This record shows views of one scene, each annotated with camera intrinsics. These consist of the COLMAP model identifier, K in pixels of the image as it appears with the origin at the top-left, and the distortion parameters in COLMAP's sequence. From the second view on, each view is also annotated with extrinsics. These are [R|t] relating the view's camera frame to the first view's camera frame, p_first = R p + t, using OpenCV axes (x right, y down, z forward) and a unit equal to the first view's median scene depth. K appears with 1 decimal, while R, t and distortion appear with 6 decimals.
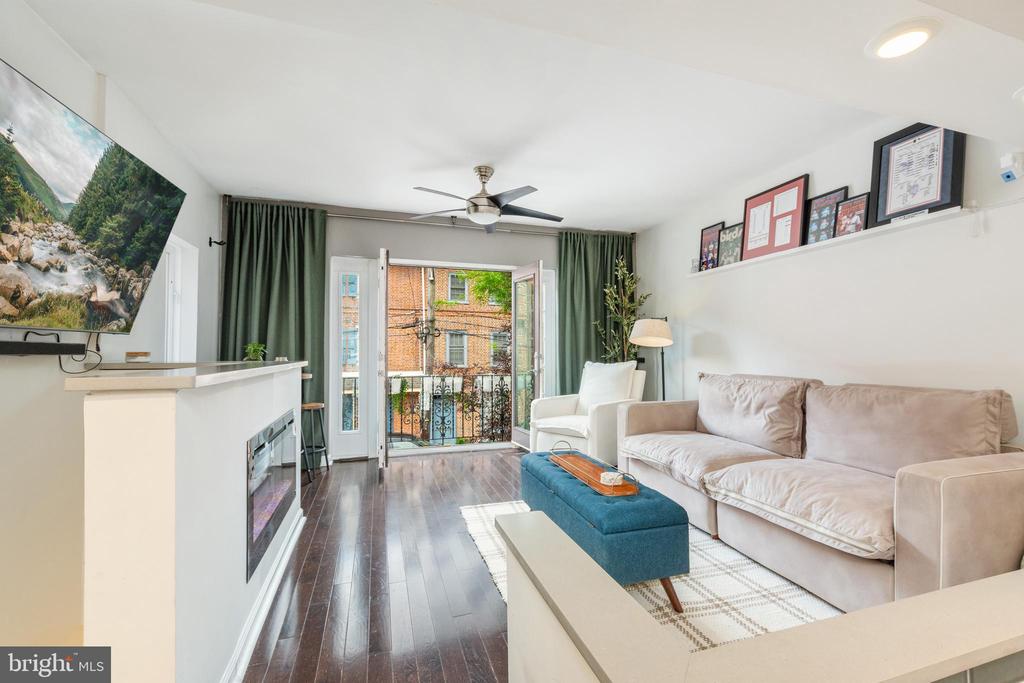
lens RADIAL K [[462.9, 0, 556.4], [0, 462.9, 344.2], [0, 0, 1]] dist [-0.000242, -0.000467]
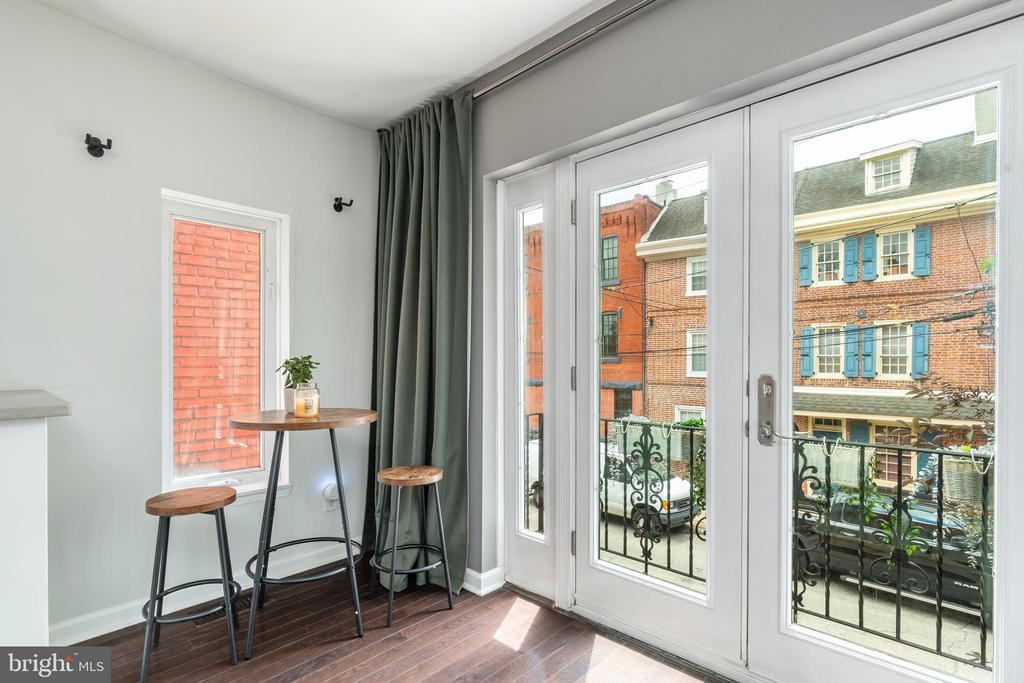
lens RADIAL K [[487.1, 0, 513.2], [0, 487.1, 374.7], [0, 0, 1]] dist [-0.016315, 0.000056]
pose [[0.423262, 0.037995, -0.905210, 0.016782], [0.003023, 0.999055, 0.043347, 0.003653], [0.906002, -0.021084, 0.422747, 0.707192]]
